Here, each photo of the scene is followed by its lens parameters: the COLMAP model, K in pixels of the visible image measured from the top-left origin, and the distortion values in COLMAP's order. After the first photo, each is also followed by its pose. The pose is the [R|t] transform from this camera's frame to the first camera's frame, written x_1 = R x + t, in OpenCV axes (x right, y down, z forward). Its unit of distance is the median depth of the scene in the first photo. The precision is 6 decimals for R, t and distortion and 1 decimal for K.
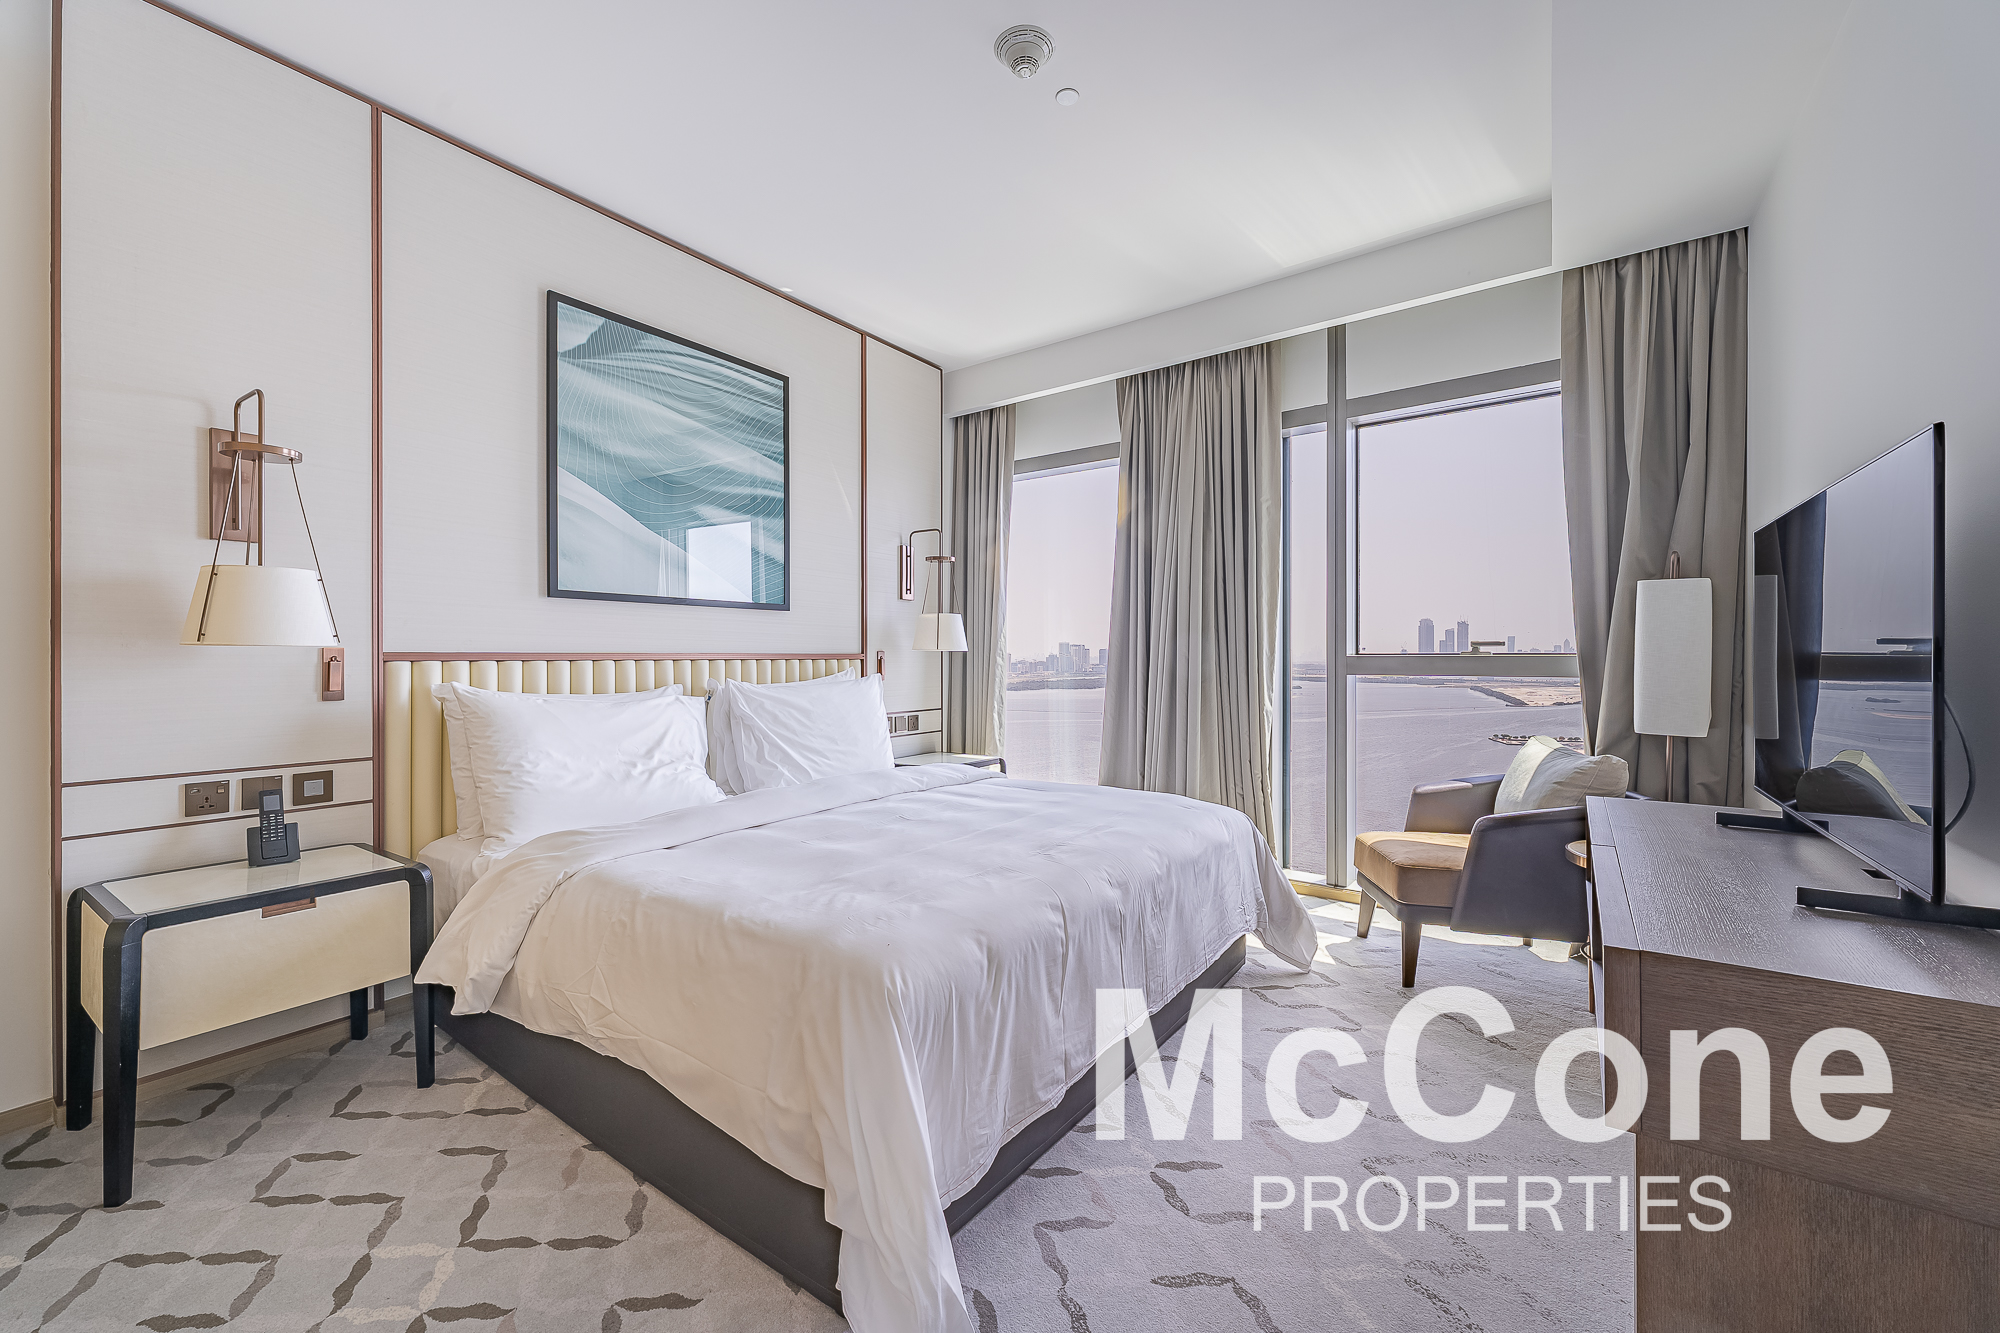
lens RADIAL K [[796.4, 0, 991.8], [0, 796.4, 654.2], [0, 0, 1]] dist [-0.001727, 0.000186]
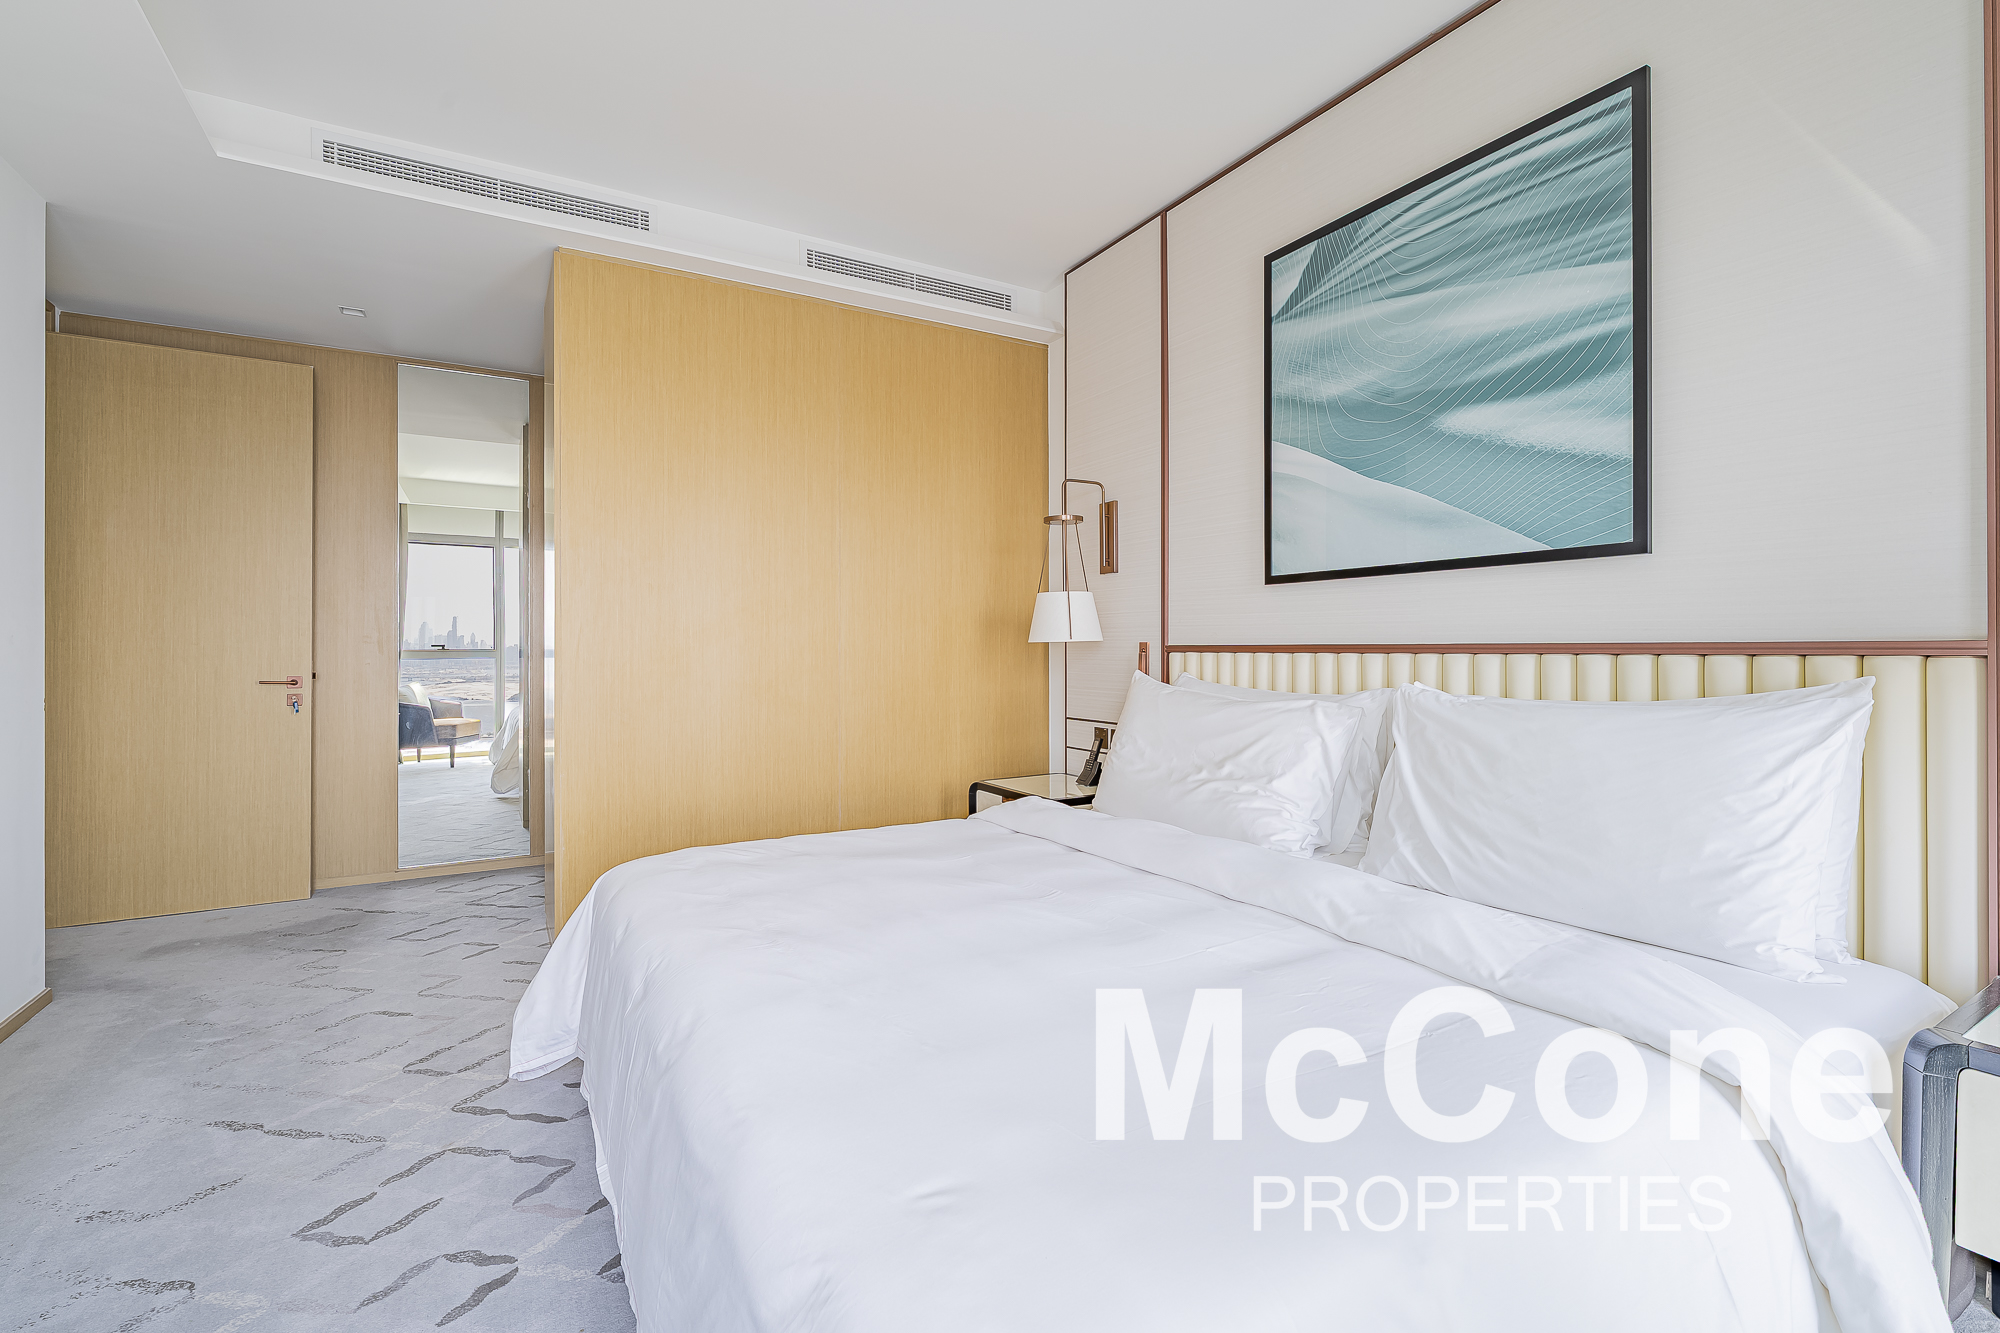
lens RADIAL K [[871.2, 0, 997.6], [0, 871.2, 644.9], [0, 0, 1]] dist [-0.001176, -0.000468]
pose [[-0.414368, 0.003920, -0.910101, 0.477930], [0.010042, 0.999950, -0.000264, -0.003680], [0.910054, -0.009249, -0.414386, 1.066826]]
